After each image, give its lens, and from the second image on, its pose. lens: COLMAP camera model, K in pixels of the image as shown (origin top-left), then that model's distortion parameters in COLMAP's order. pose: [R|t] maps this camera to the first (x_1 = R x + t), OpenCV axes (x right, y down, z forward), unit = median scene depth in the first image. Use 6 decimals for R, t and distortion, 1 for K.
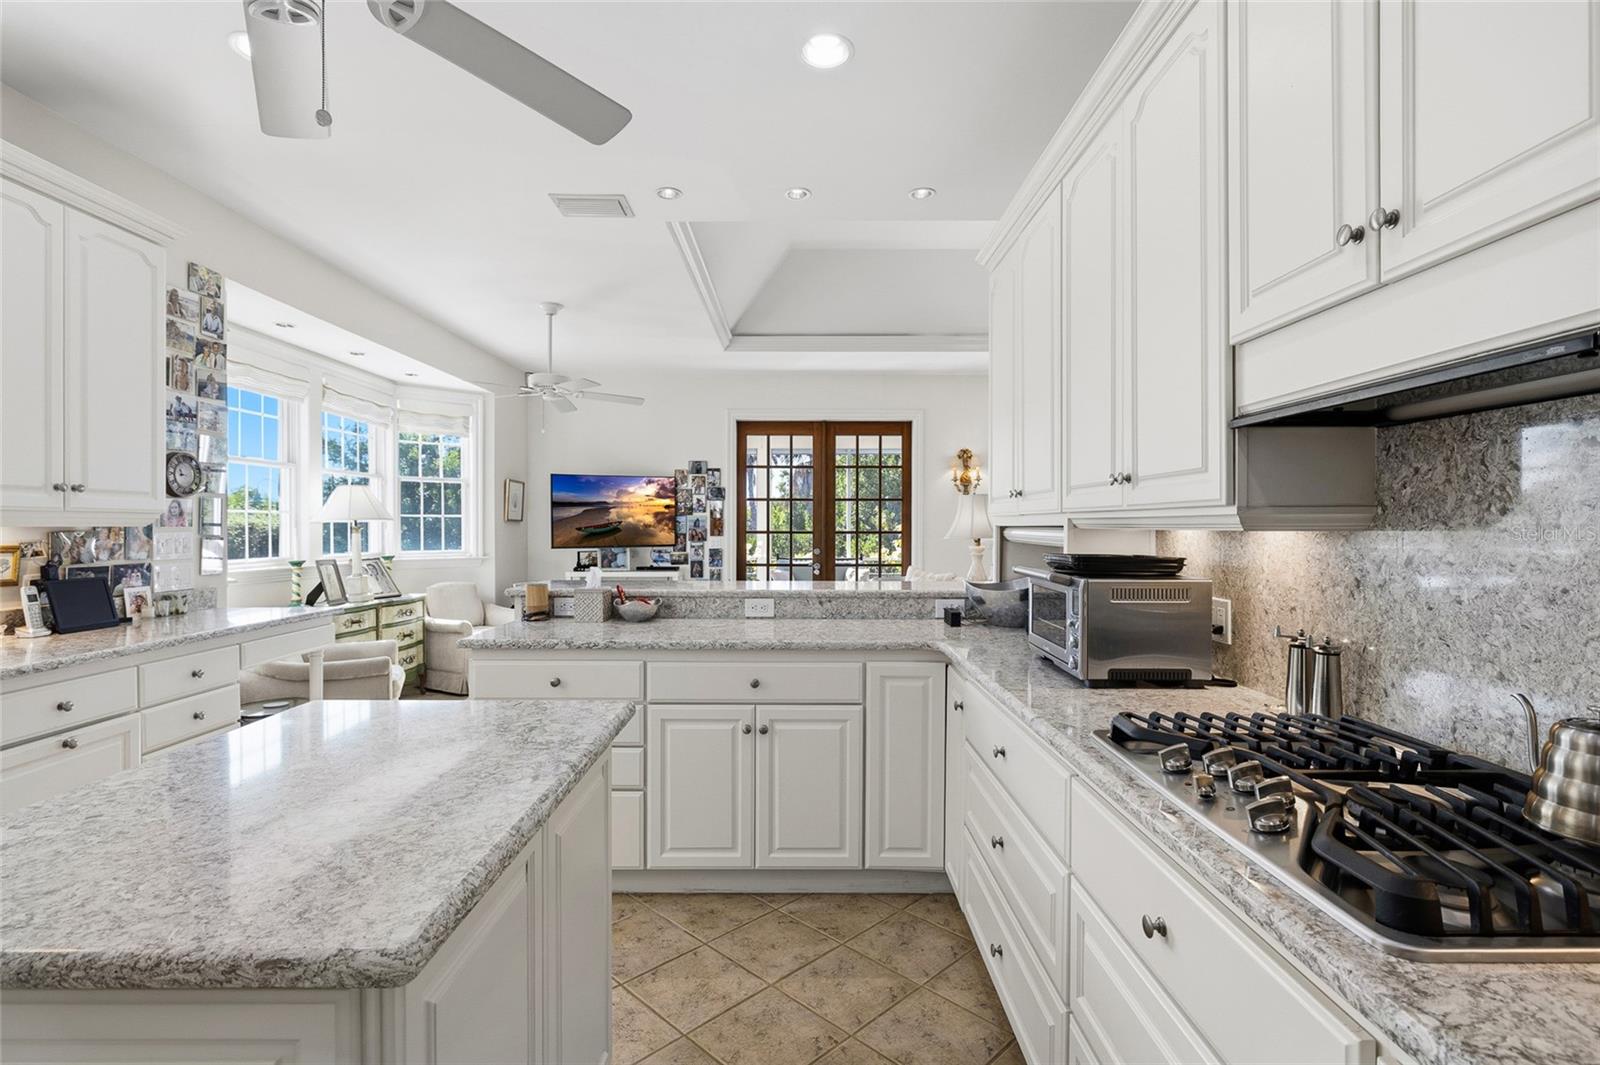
lens RADIAL K [[765.4, 0, 803.2], [0, 765.4, 526.8], [0, 0, 1]] dist [0.004770, 0.001652]
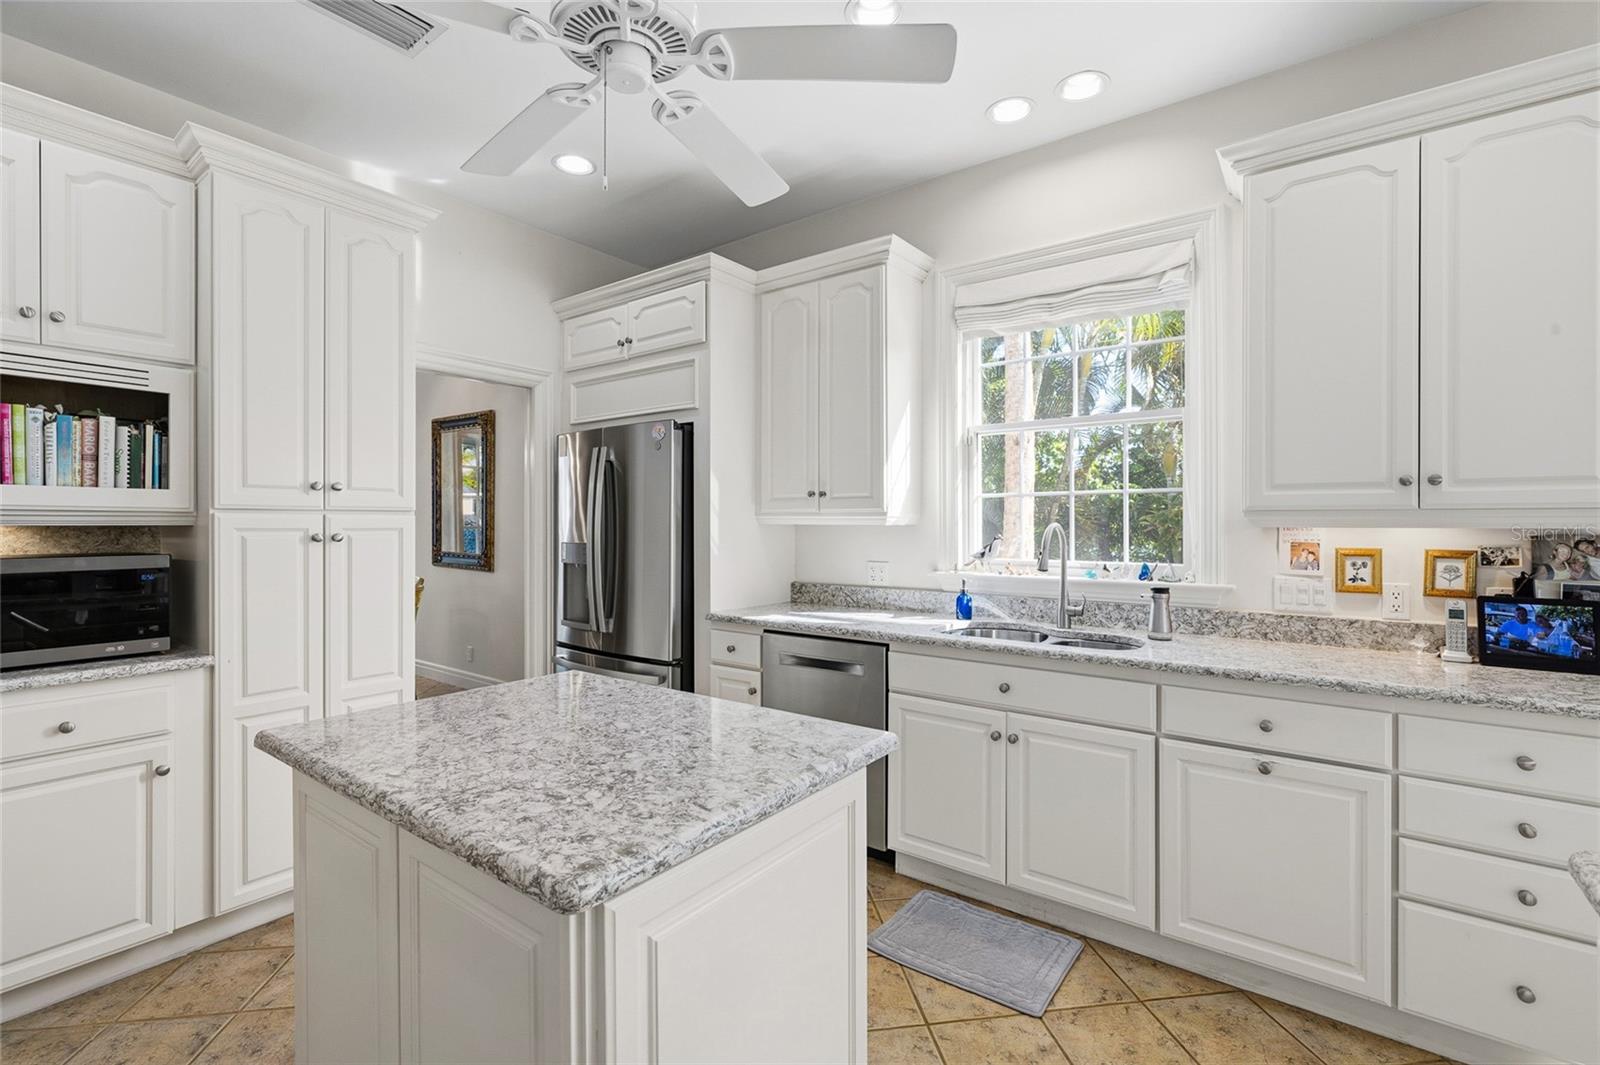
lens RADIAL K [[714.4, 0, 802.9], [0, 714.4, 521.5], [0, 0, 1]] dist [-0.003295, 0.001080]
pose [[-0.603821, -0.003072, -0.797114, 0.014621], [-0.001323, 0.999995, -0.002852, -0.001658], [0.797118, -0.000667, -0.603823, 0.370172]]
